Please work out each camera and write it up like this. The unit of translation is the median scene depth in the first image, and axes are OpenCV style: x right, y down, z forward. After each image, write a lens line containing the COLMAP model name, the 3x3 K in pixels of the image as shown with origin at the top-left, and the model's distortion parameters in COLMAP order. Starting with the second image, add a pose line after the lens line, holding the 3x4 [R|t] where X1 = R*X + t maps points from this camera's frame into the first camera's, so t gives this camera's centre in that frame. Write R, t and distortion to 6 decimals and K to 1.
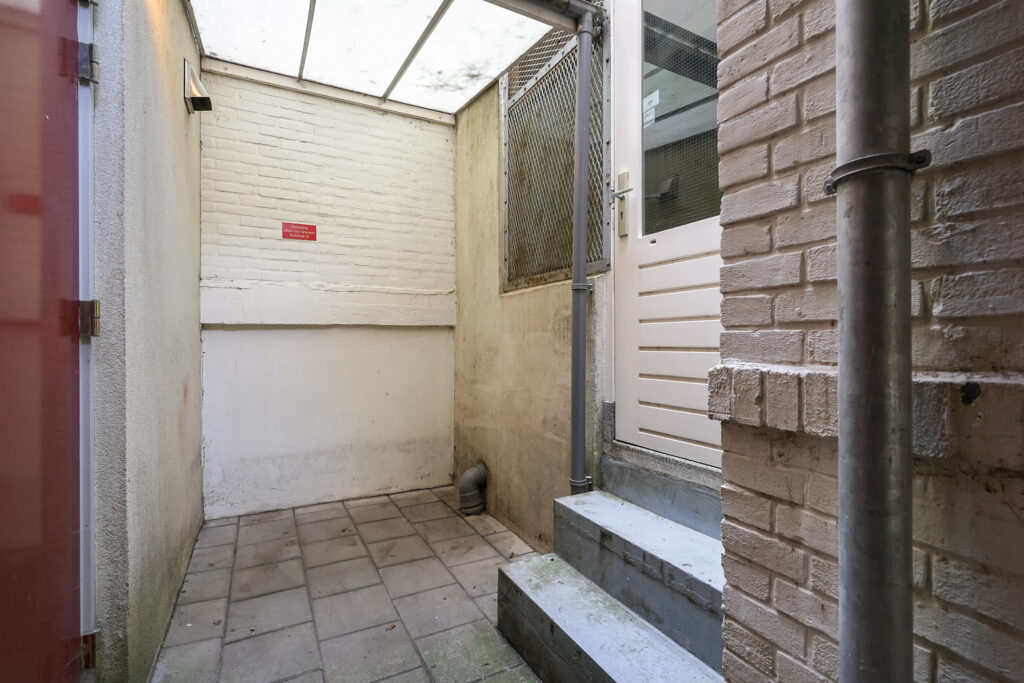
lens RADIAL K [[470.3, 0, 513.7], [0, 470.3, 341.5], [0, 0, 1]] dist [-0.021704, -0.000160]
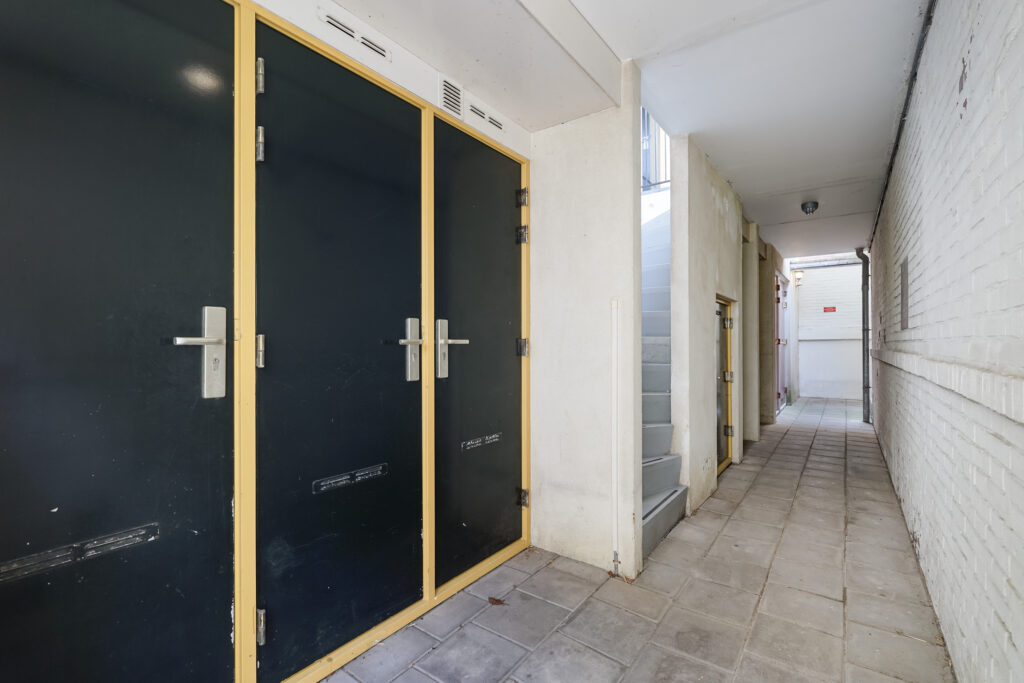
lens RADIAL K [[470.3, 0, 511.3], [0, 470.3, 341.9], [0, 0, 1]] dist [-0.021704, -0.000160]
pose [[0.438658, -0.005173, -0.898639, 1.432930], [0.000395, 0.999984, -0.005563, -0.004546], [0.898654, 0.002085, 0.438654, -2.321563]]
